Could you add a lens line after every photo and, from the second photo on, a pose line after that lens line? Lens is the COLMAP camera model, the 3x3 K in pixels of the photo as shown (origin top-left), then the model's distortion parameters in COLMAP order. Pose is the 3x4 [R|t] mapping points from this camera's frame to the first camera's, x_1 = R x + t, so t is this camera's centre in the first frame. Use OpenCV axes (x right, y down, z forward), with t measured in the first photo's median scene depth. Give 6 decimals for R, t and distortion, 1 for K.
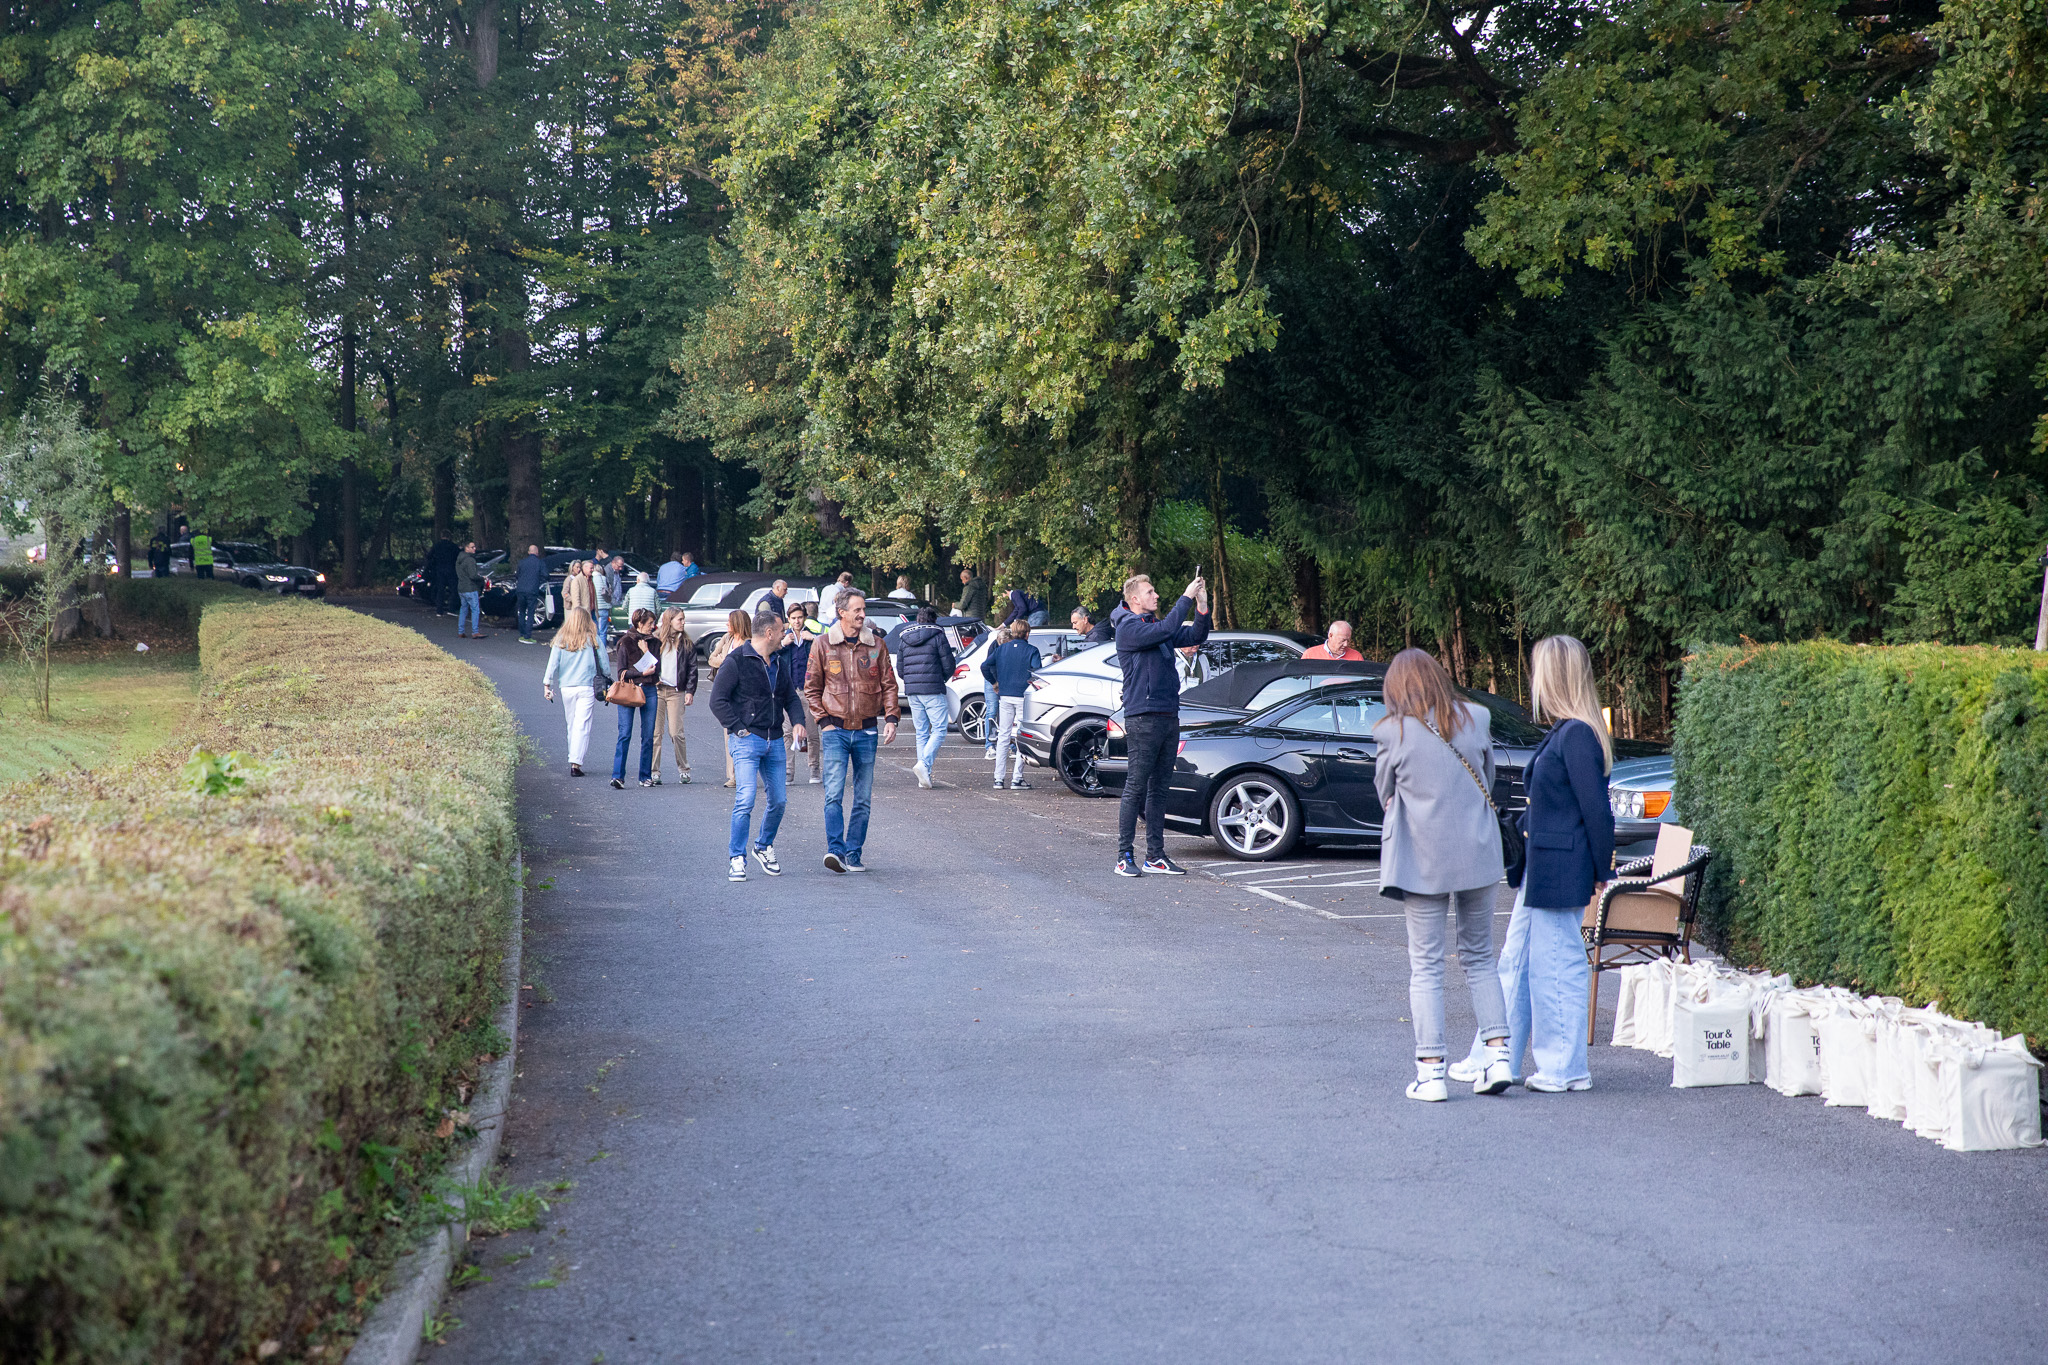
lens RADIAL K [[4056.7, 0, 1024.0], [0, 4056.7, 682.5], [0, 0, 1]] dist [0.276947, 0.300338]
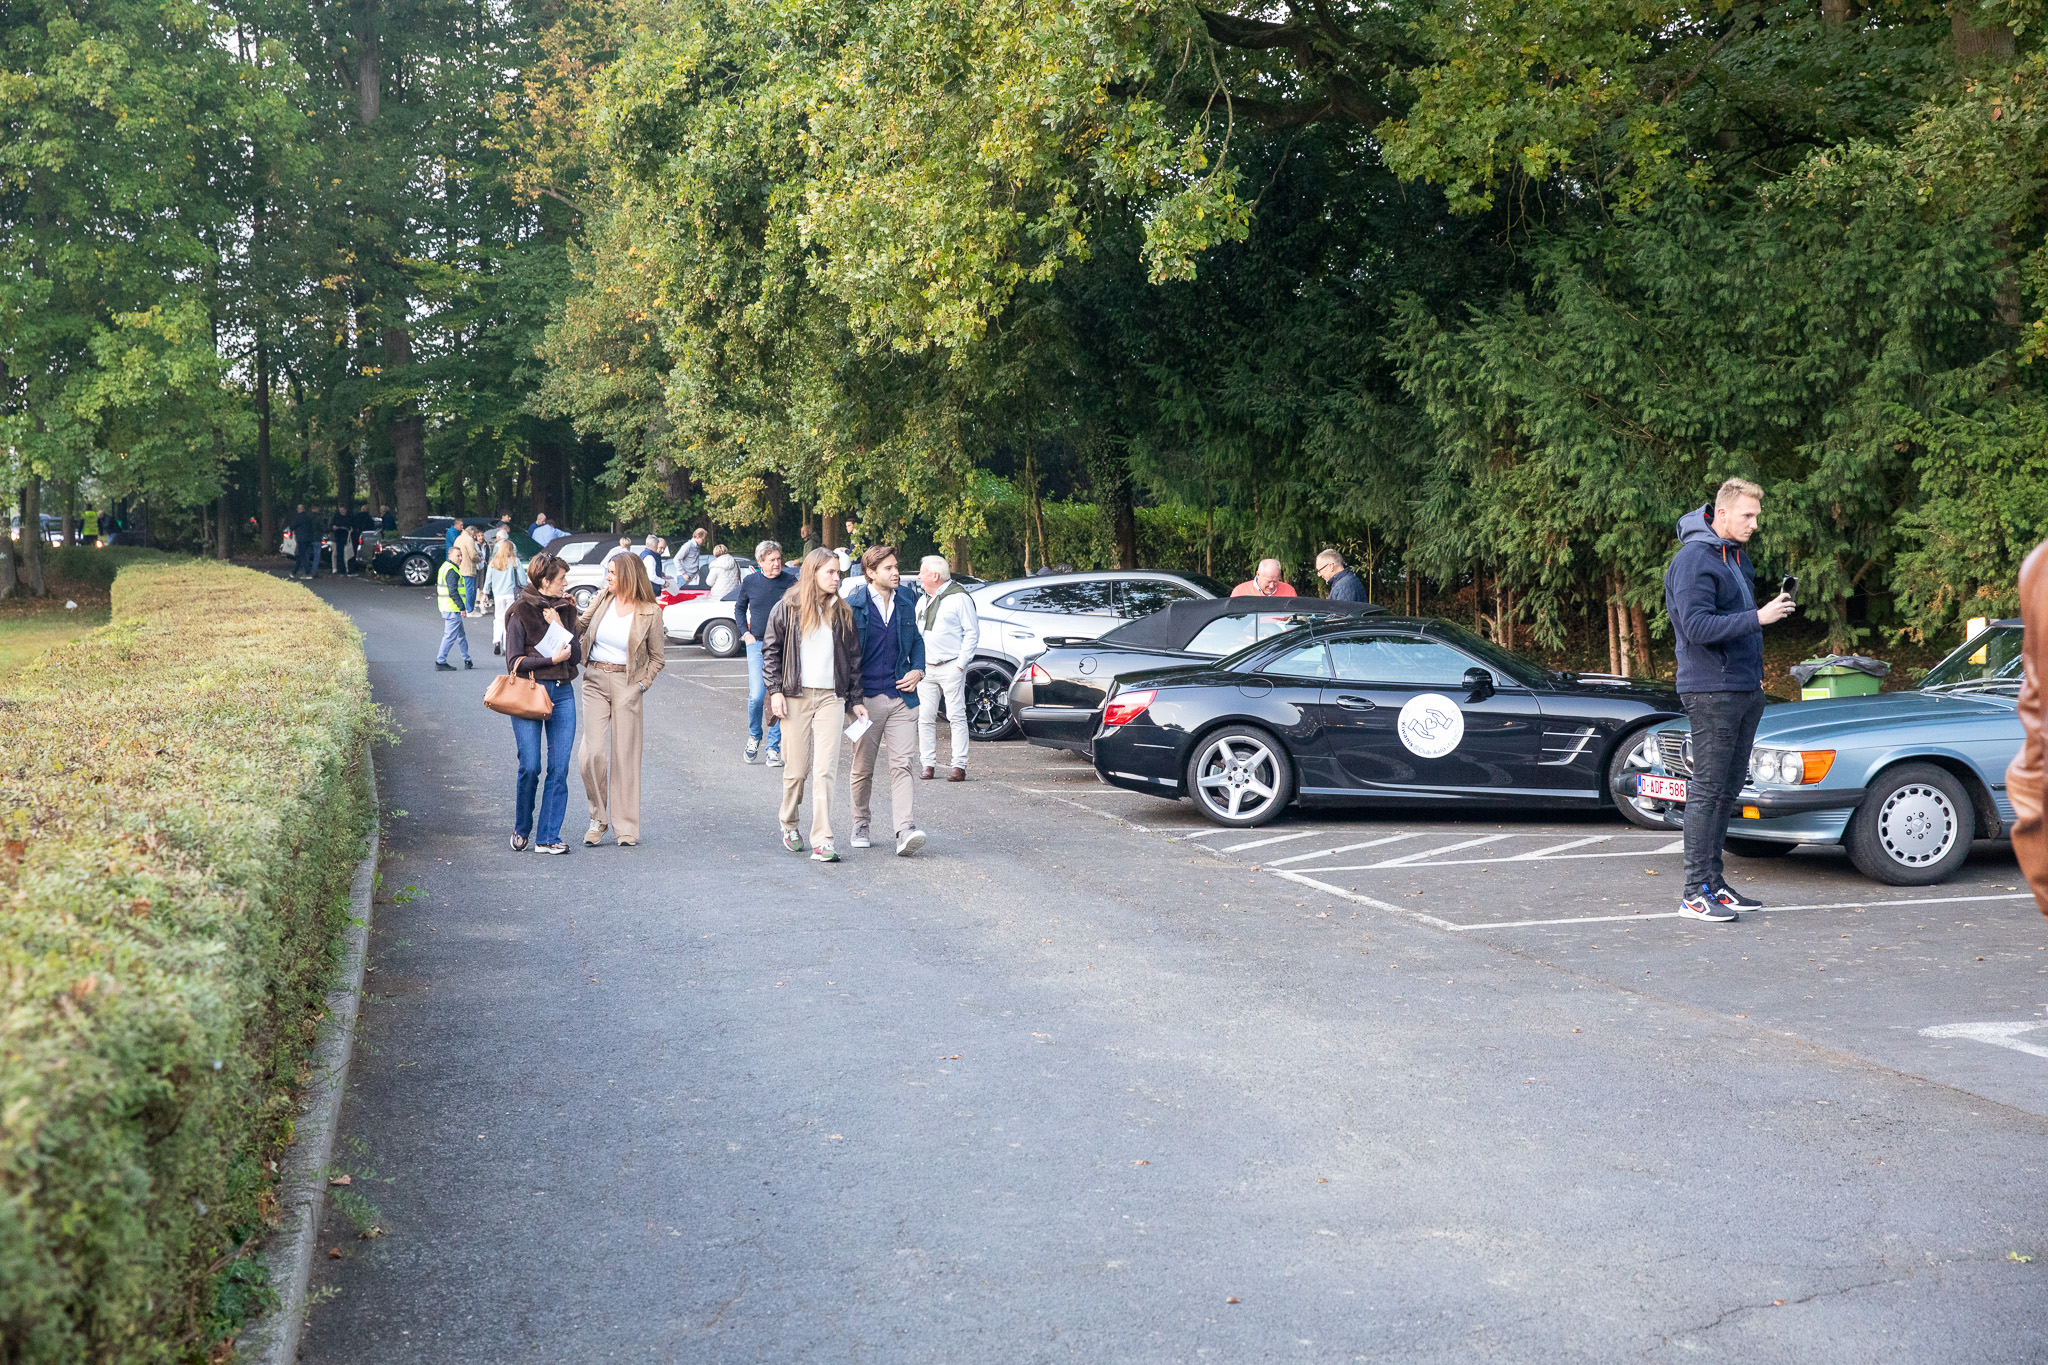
lens RADIAL K [[2839.4, 0, 1021.1], [0, 2839.4, 685.9], [0, 0, 1]] dist [0.099292, 0.153571]
pose [[0.996388, -0.015719, 0.083455, -0.033567], [0.013906, 0.999656, 0.022257, -0.000331], [-0.083777, -0.021017, 0.996263, 0.333950]]
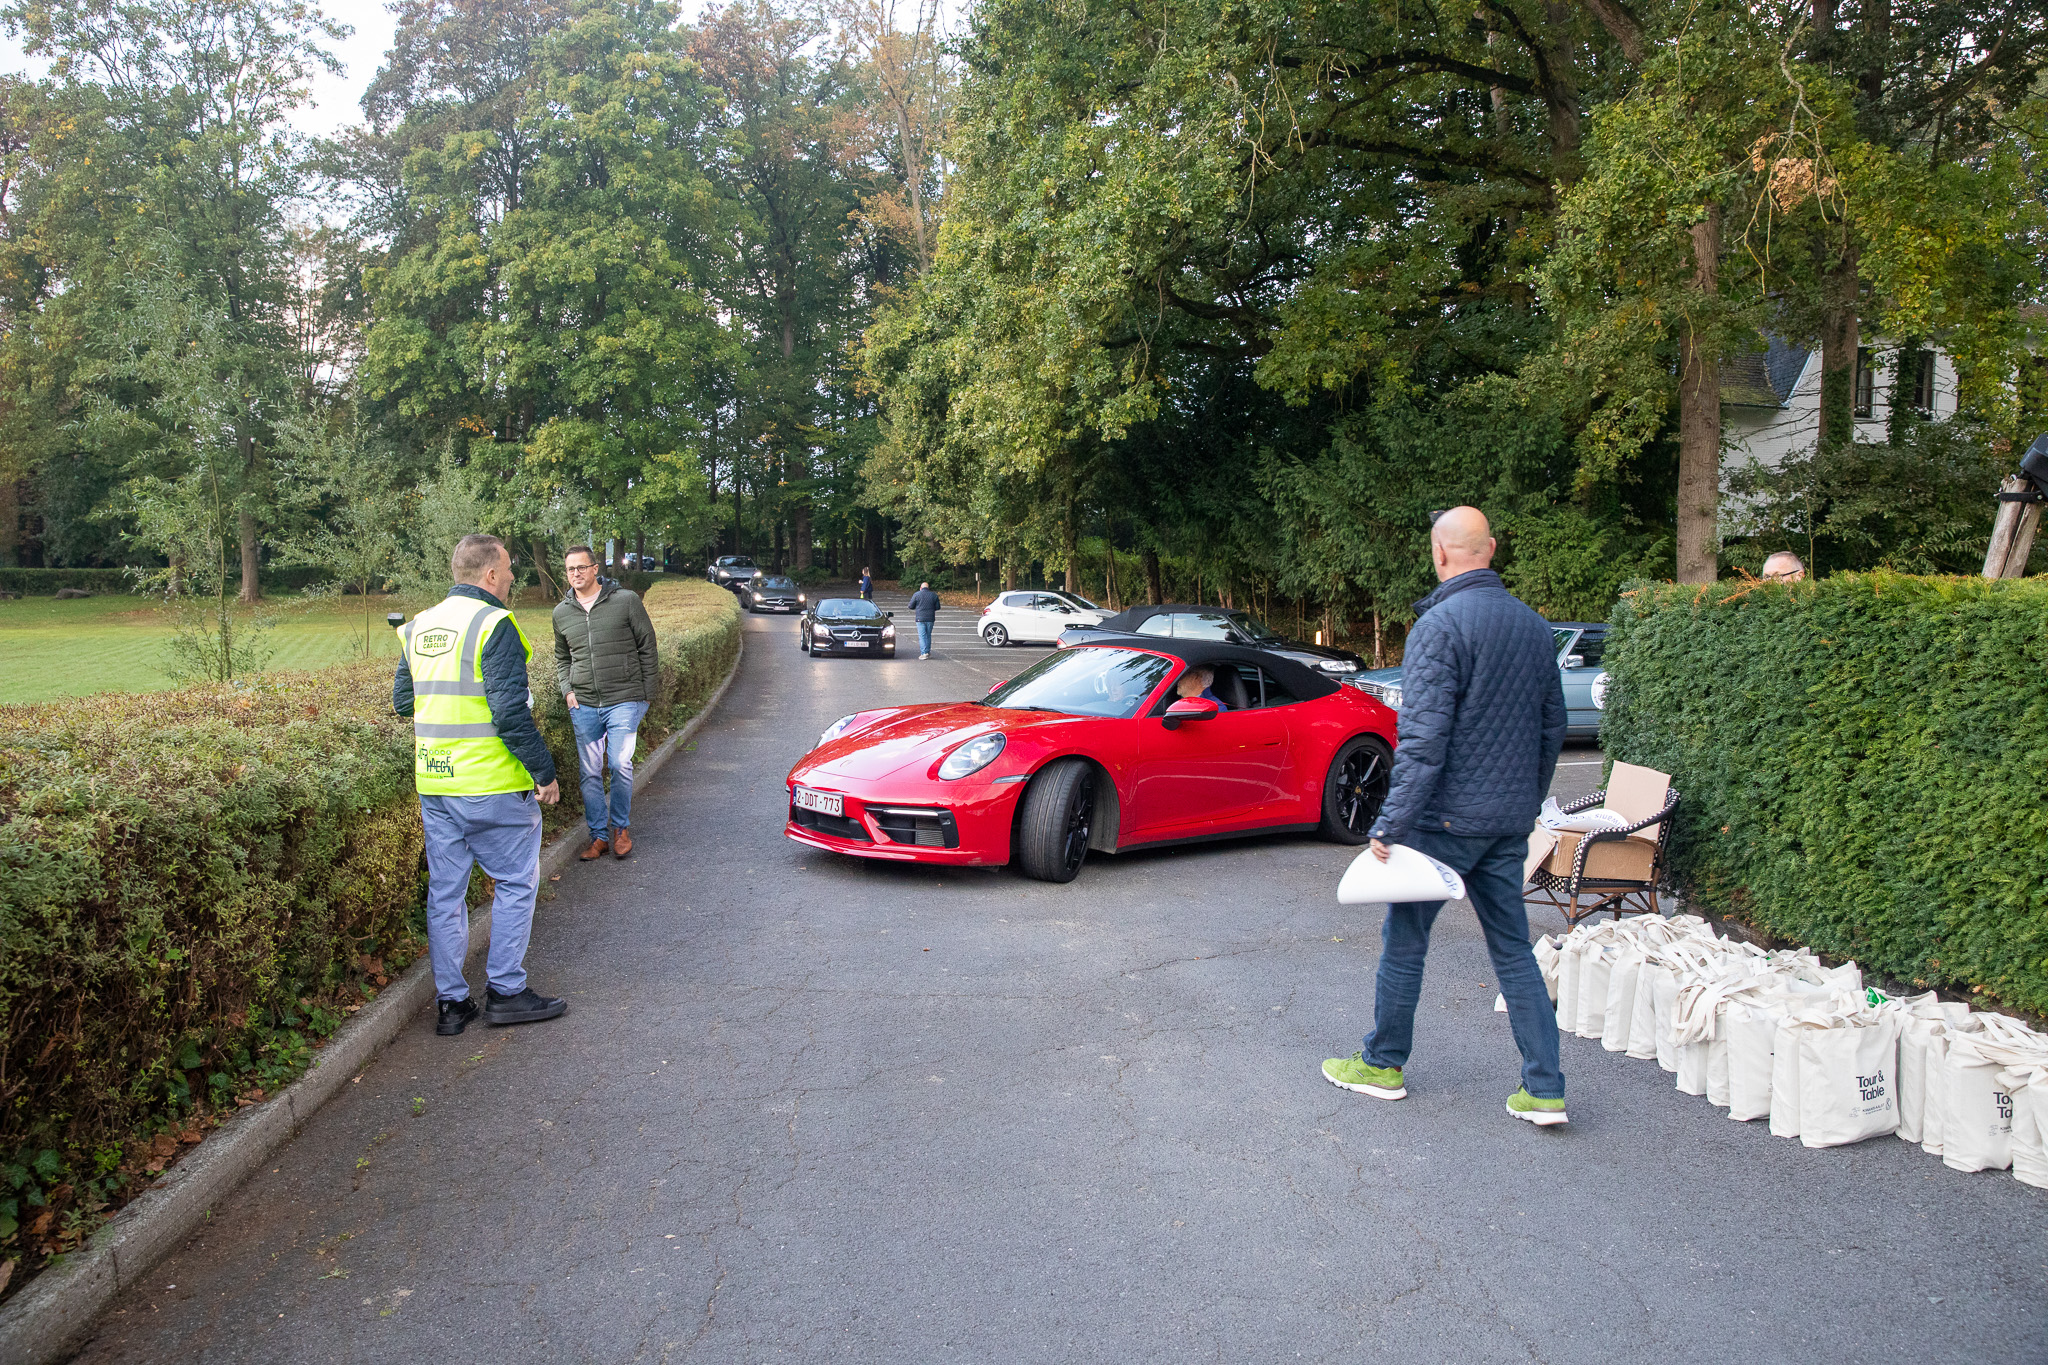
lens RADIAL K [[1502.4, 0, 1024.0], [0, 1502.4, 682.5], [0, 0, 1]] dist [-0.099085, 0.101145]
pose [[0.999994, 0.002722, -0.002105, 0.007062], [-0.002629, 0.999073, 0.042968, 0.000317], [0.002220, -0.042962, 0.999074, 0.322242]]
